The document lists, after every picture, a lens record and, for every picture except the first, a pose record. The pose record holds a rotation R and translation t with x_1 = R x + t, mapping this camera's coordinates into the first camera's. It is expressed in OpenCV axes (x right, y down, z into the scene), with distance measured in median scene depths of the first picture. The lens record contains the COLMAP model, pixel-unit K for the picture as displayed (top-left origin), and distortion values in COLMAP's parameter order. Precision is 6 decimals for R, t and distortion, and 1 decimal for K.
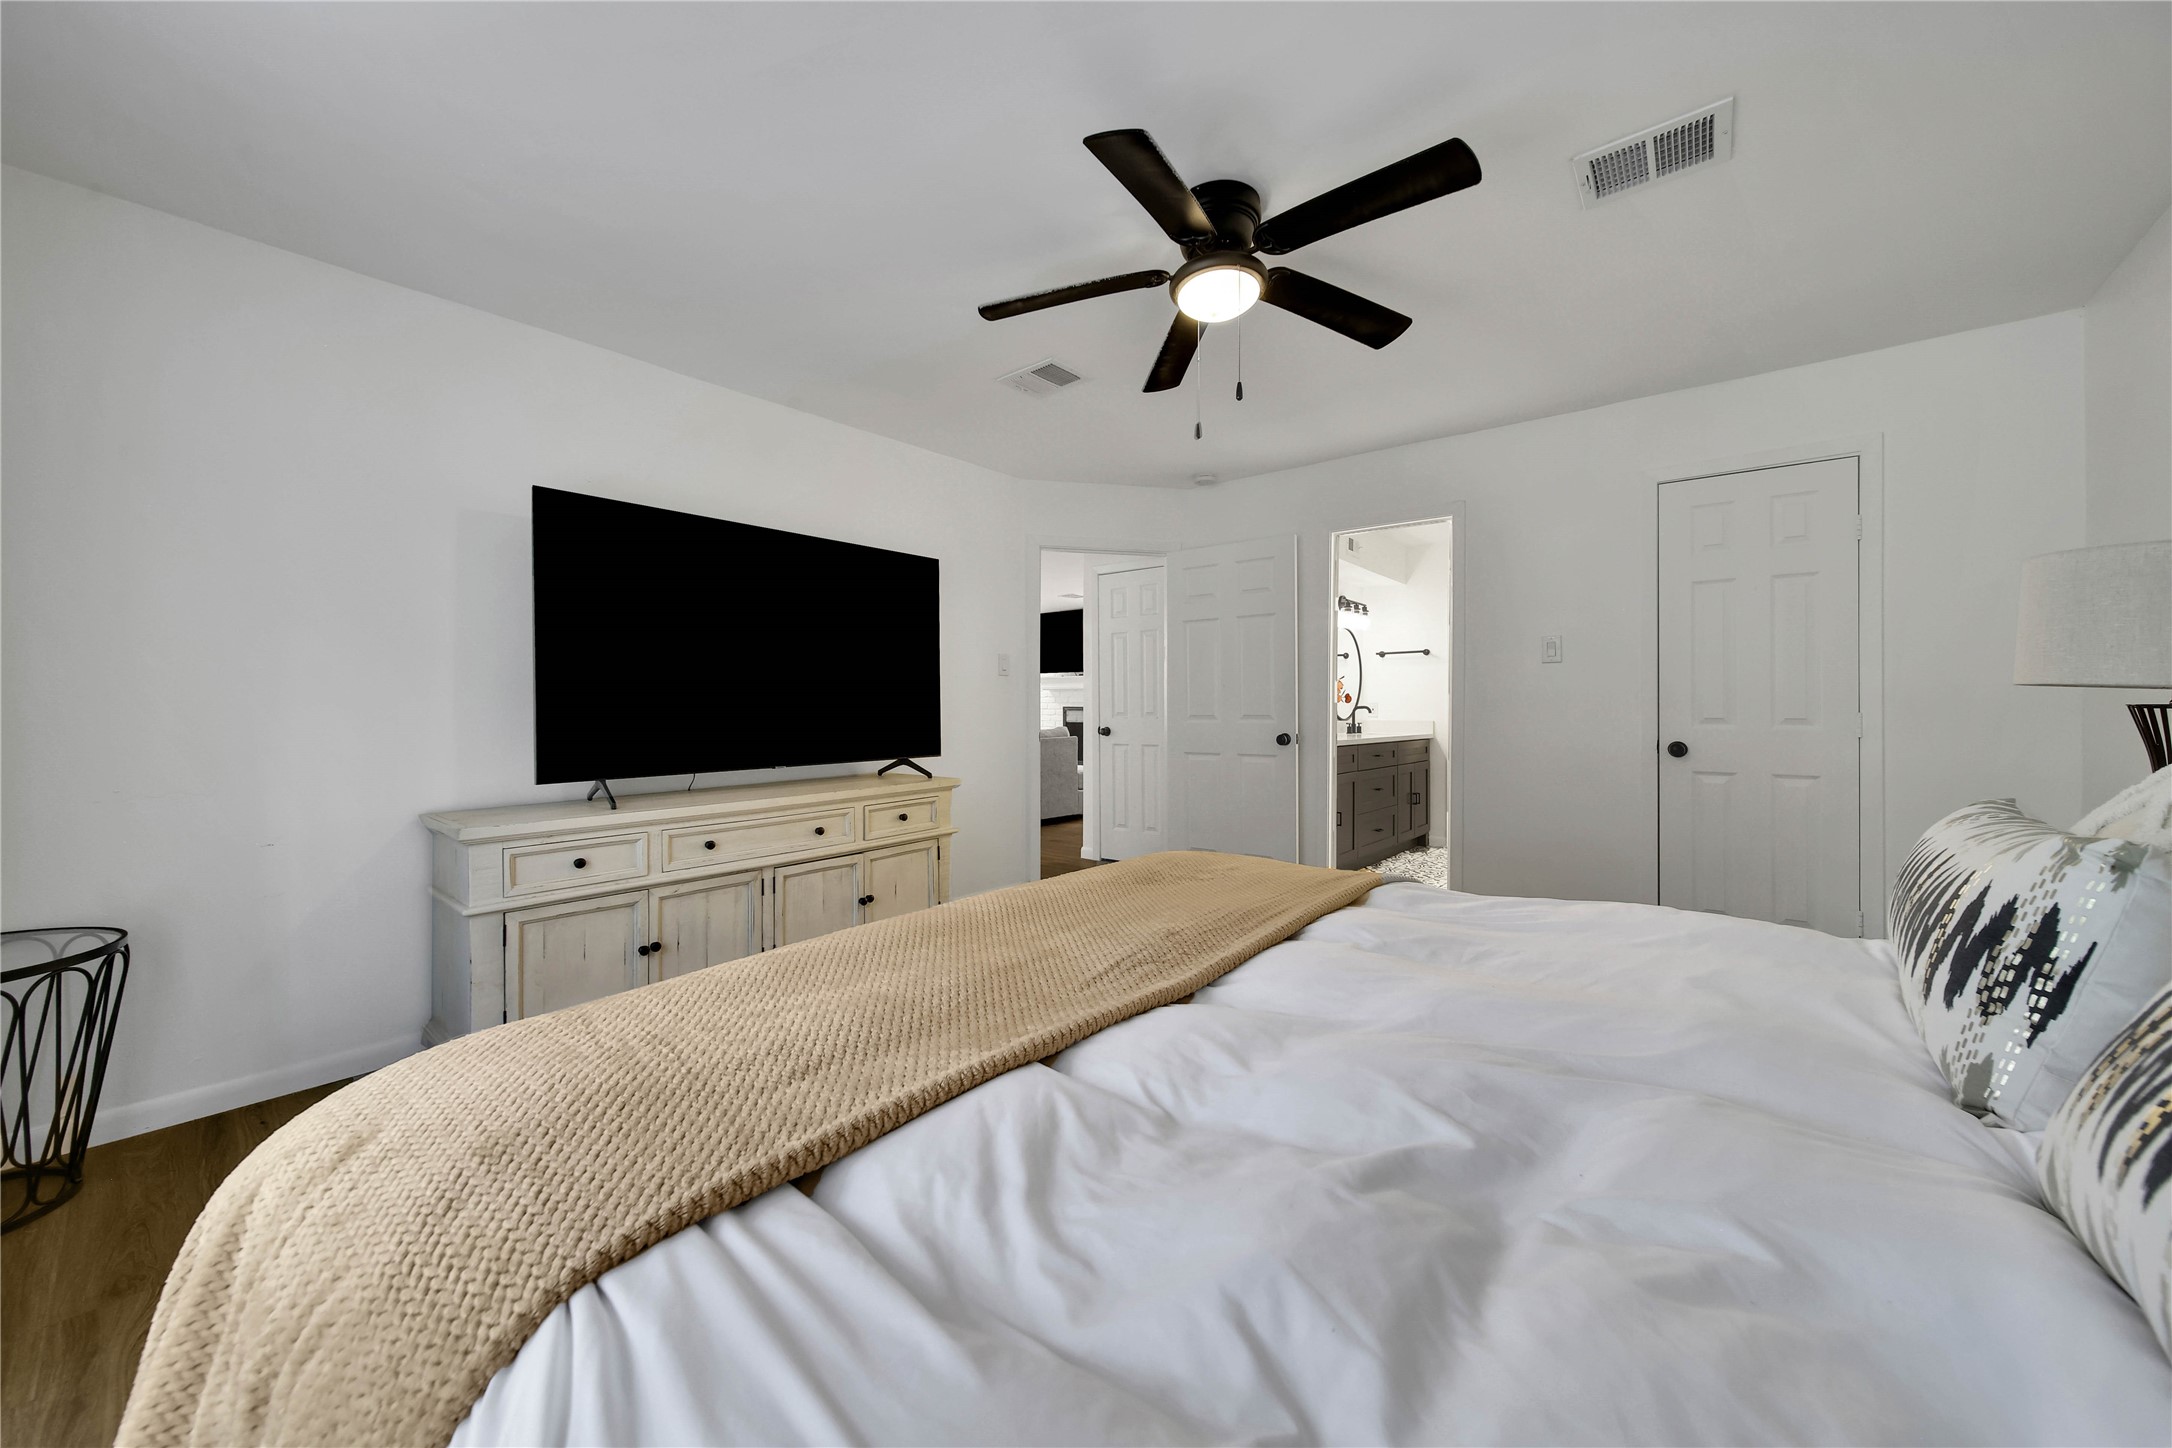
lens RADIAL K [[792.8, 0, 1090.1], [0, 792.8, 711.0], [0, 0, 1]] dist [0.004321, -0.000678]
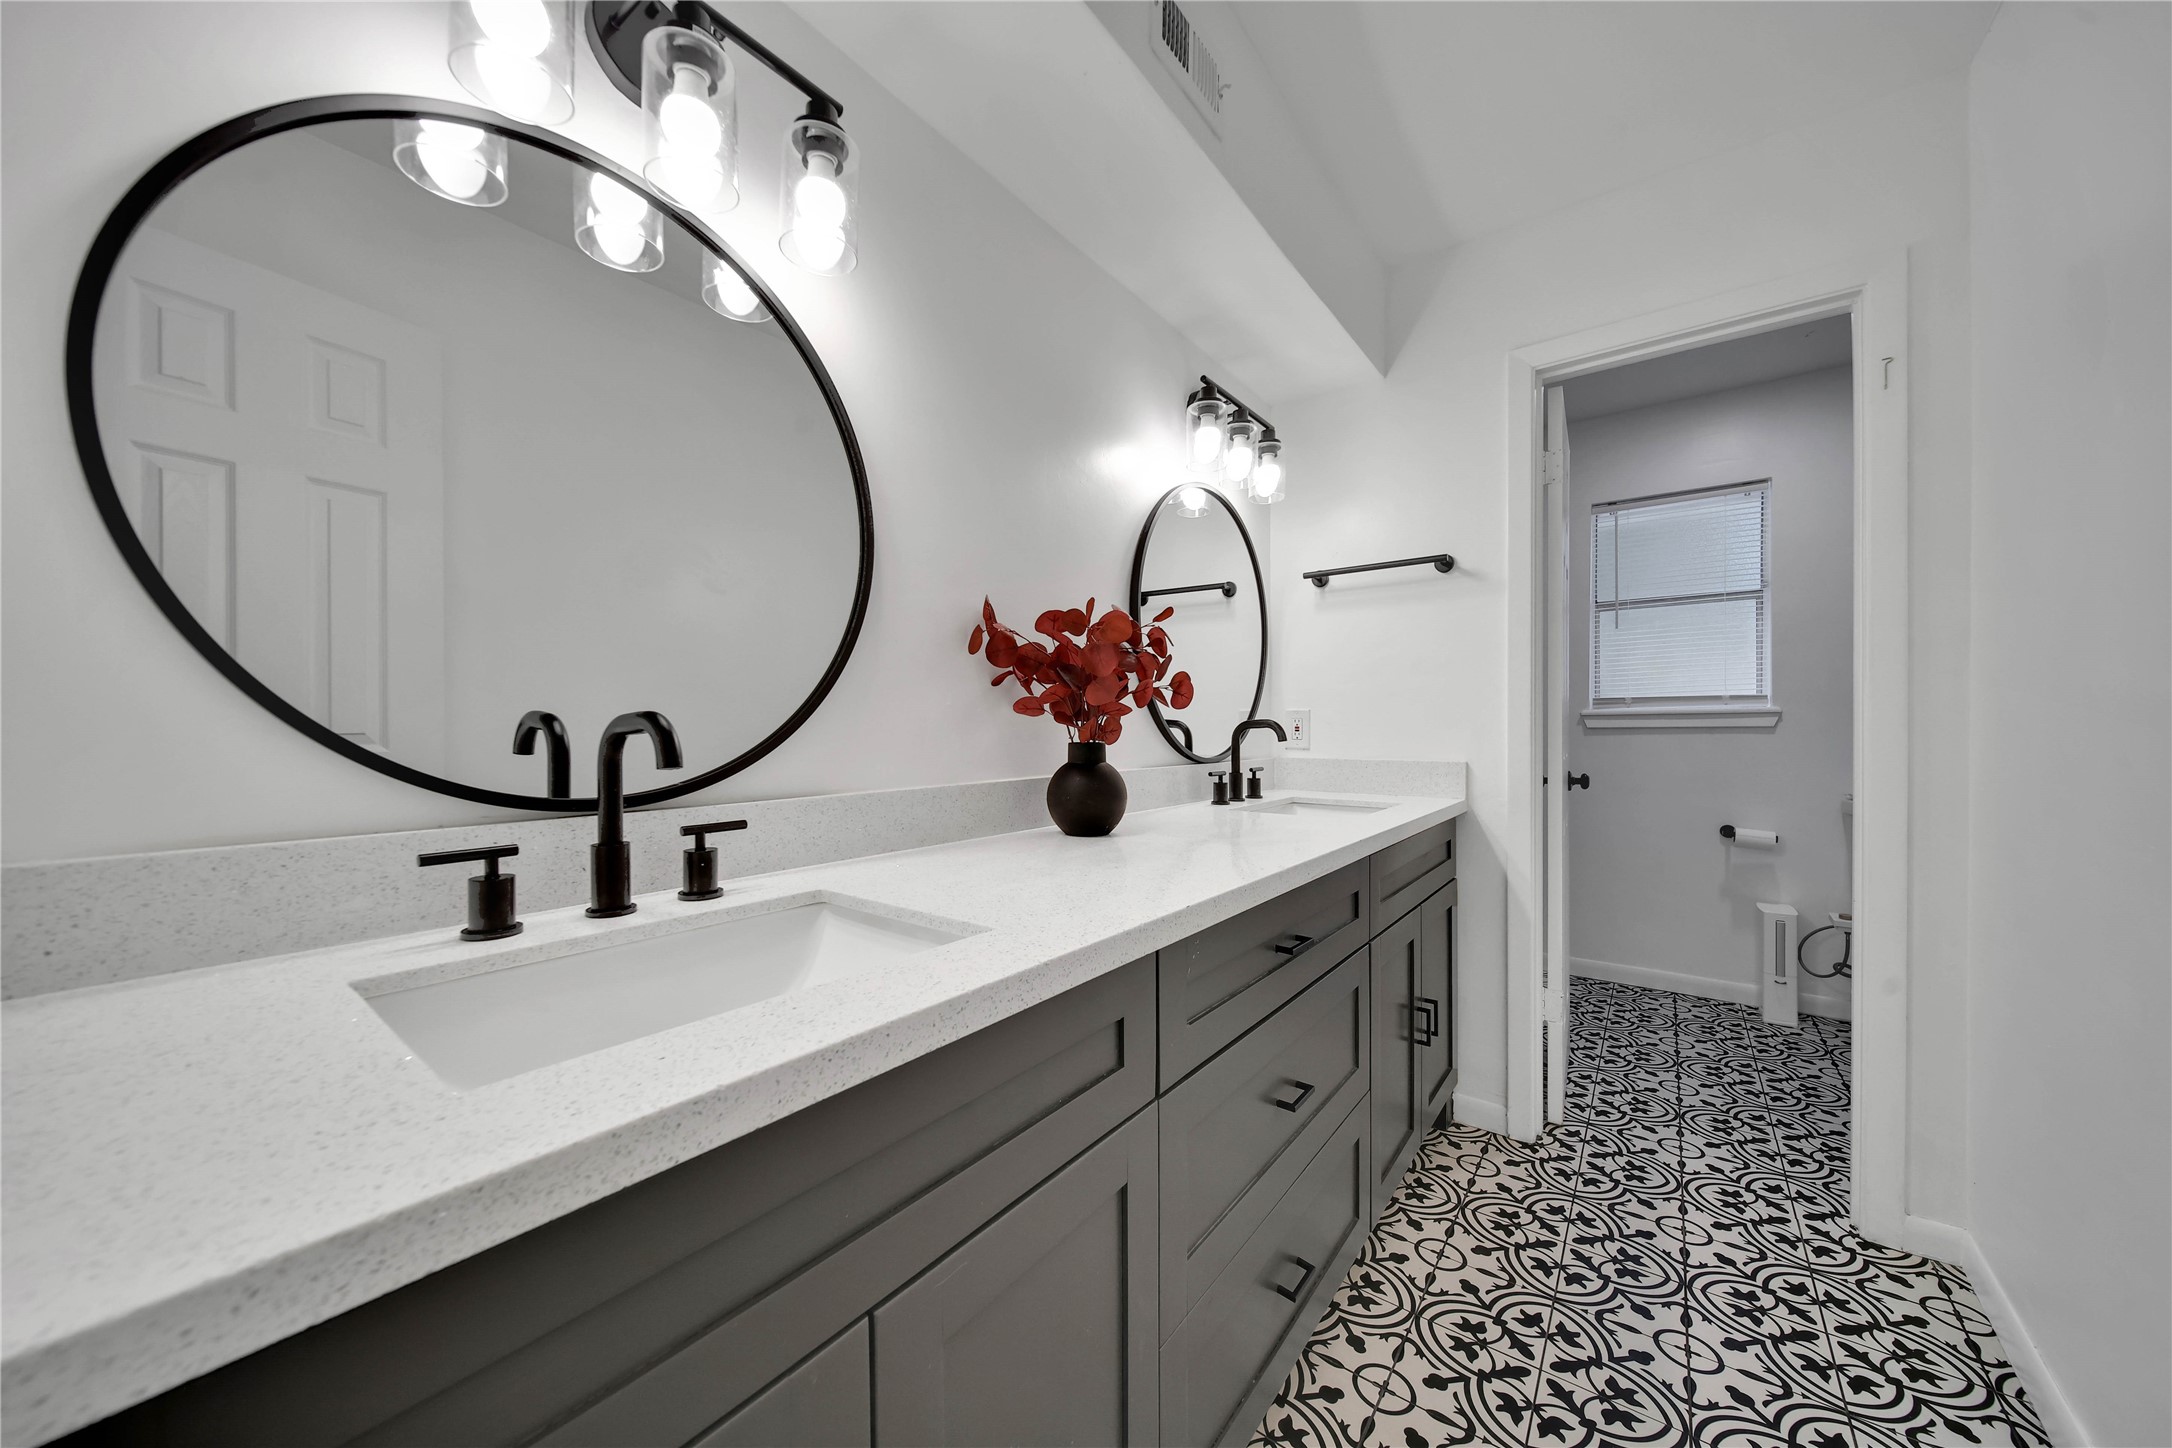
lens RADIAL K [[792.8, 0, 1085.5], [0, 792.8, 728.9], [0, 0, 1]] dist [0.004321, -0.000678]
pose [[0.998884, 0.003054, 0.047136, 0.250981], [-0.003100, 0.999995, 0.000897, -0.002819], [-0.047133, -0.001042, 0.998888, 0.661712]]
